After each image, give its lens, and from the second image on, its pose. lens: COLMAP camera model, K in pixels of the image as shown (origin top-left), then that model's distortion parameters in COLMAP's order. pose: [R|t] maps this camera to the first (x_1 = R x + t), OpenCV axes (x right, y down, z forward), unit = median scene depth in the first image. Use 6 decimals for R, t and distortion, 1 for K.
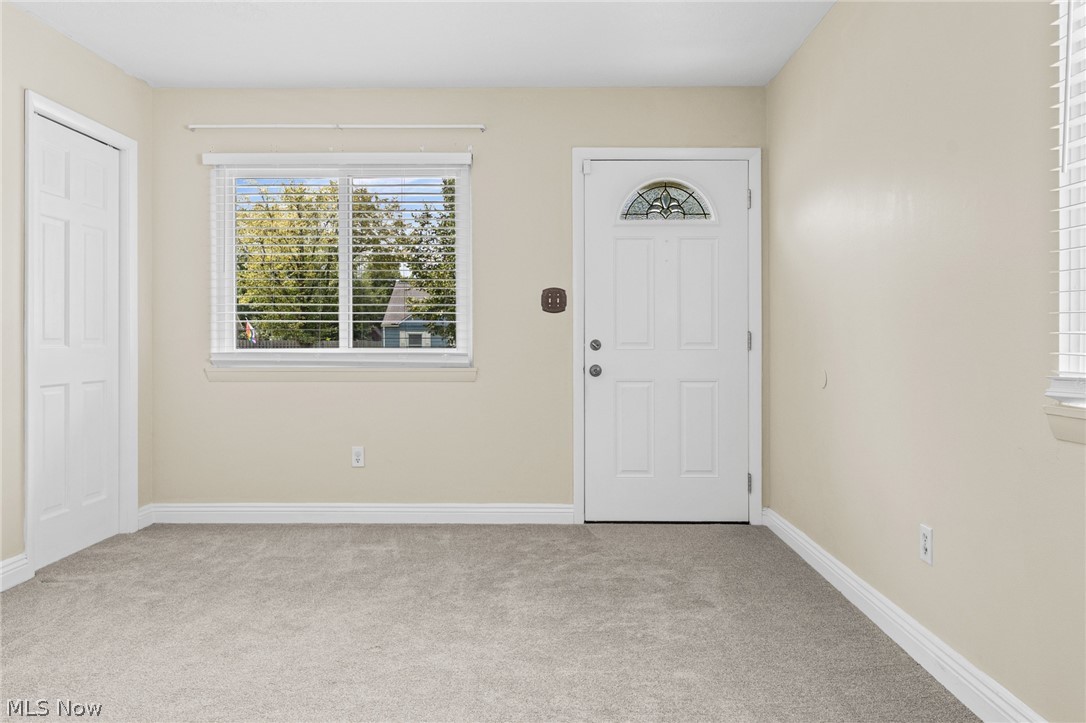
lens RADIAL K [[743.5, 0, 545.4], [0, 743.5, 335.1], [0, 0, 1]] dist [0.002333, 0.000261]
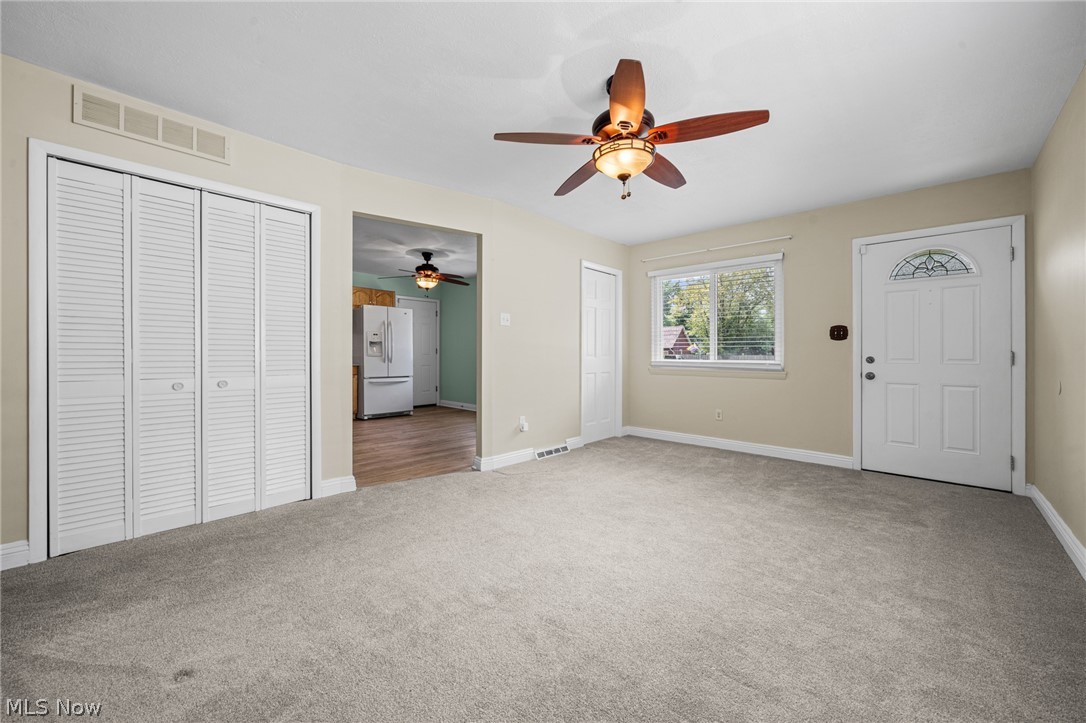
lens RADIAL K [[418.0, 0, 543.8], [0, 418.0, 343.6], [0, 0, 1]] dist [-0.001863, -0.000449]
pose [[0.738747, -0.013452, -0.673849, 0.161709], [-0.000844, 0.999782, -0.020883, -0.002645], [0.673983, 0.015996, 0.738574, -0.144261]]
